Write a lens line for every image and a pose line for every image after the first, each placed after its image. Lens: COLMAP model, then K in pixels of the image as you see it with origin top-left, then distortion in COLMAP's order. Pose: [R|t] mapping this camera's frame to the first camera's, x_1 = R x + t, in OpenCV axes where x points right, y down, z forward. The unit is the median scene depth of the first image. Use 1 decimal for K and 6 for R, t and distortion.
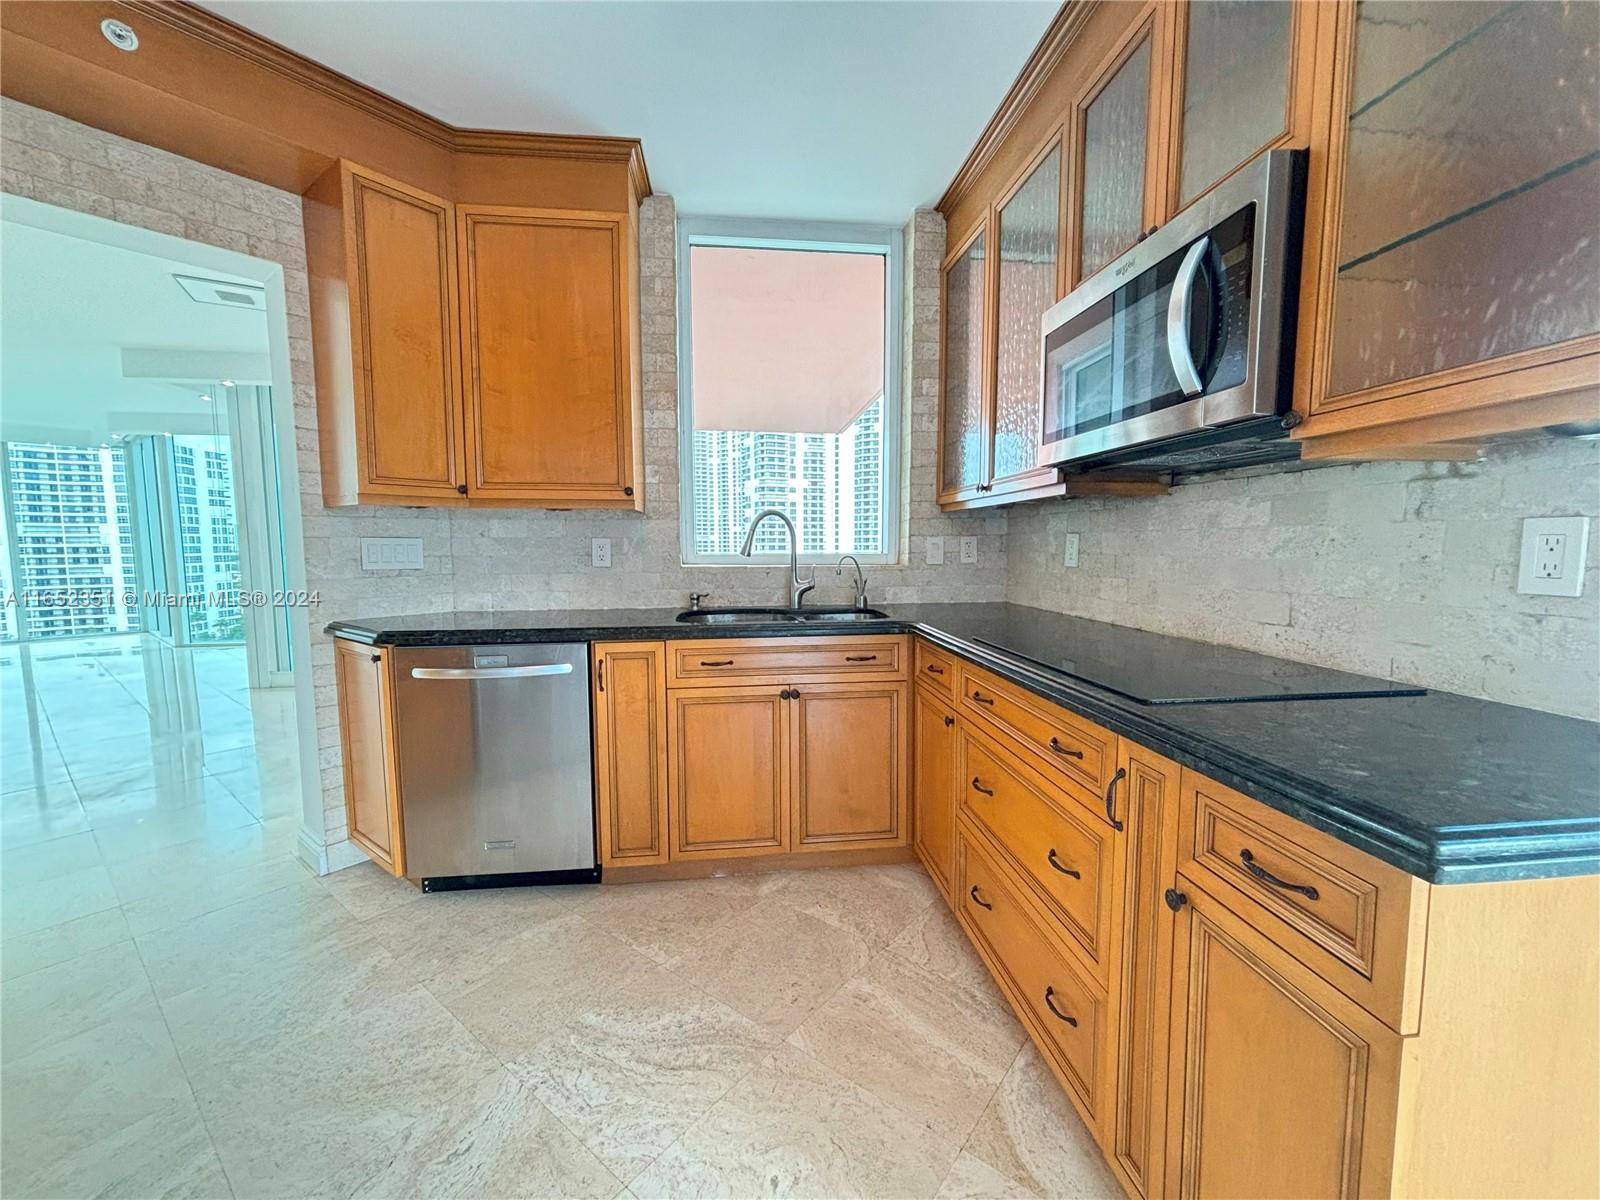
lens RADIAL K [[648.9, 0, 793.0], [0, 648.9, 599.3], [0, 0, 1]] dist [0.000514, -0.000776]
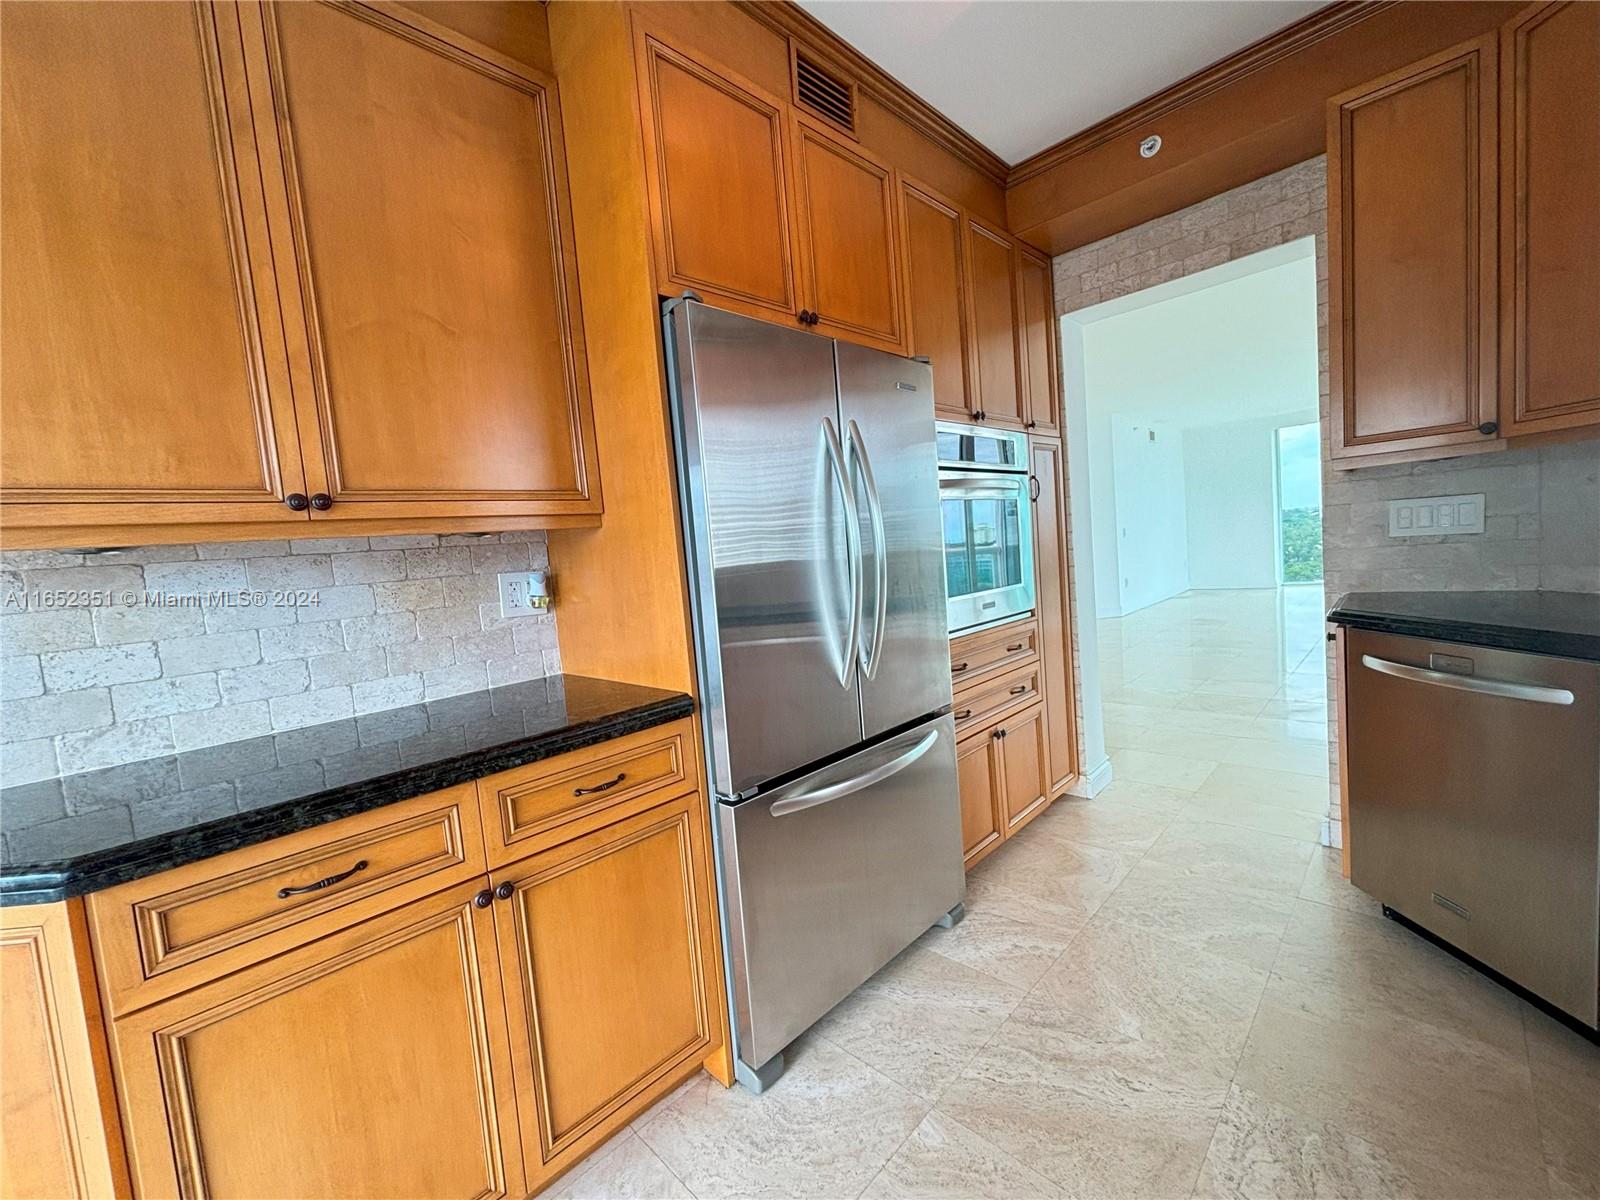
lens RADIAL K [[648.9, 0, 808.0], [0, 648.9, 599.0], [0, 0, 1]] dist [0.000514, -0.000776]
pose [[-0.092111, 0.088809, -0.991780, 0.345926], [-0.002465, 0.995991, 0.089415, -0.044659], [0.995746, 0.010681, -0.091523, 0.335220]]
